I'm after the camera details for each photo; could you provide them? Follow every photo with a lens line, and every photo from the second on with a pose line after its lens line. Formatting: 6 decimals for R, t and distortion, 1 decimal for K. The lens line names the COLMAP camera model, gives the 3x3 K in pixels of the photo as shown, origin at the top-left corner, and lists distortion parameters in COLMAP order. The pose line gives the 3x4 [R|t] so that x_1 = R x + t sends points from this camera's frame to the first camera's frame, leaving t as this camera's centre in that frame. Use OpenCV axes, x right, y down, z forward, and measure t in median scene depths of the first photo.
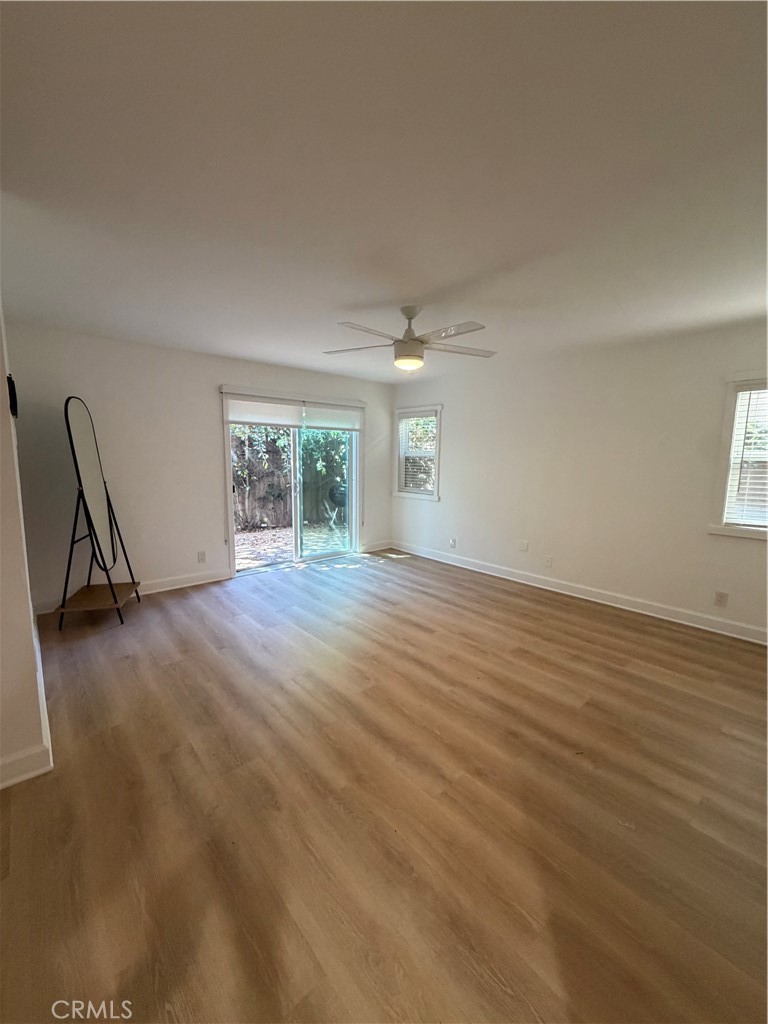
lens RADIAL K [[412.3, 0, 380.6], [0, 412.3, 509.2], [0, 0, 1]] dist [0.002836, -0.000358]
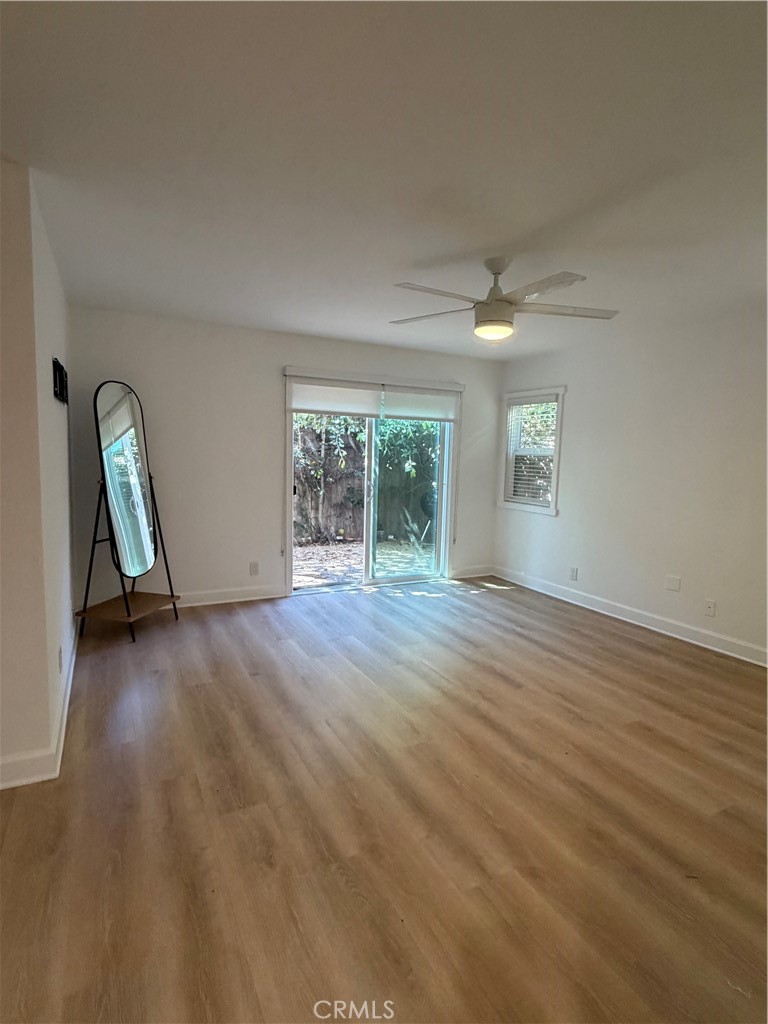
lens RADIAL K [[535.9, 0, 387.1], [0, 535.9, 512.6], [0, 0, 1]] dist [0.001442, 0.001663]
pose [[0.970241, 0.040549, -0.238722, 0.112087], [-0.047177, 0.998642, -0.022117, 0.015583], [0.237501, 0.032721, 0.970836, -0.010168]]
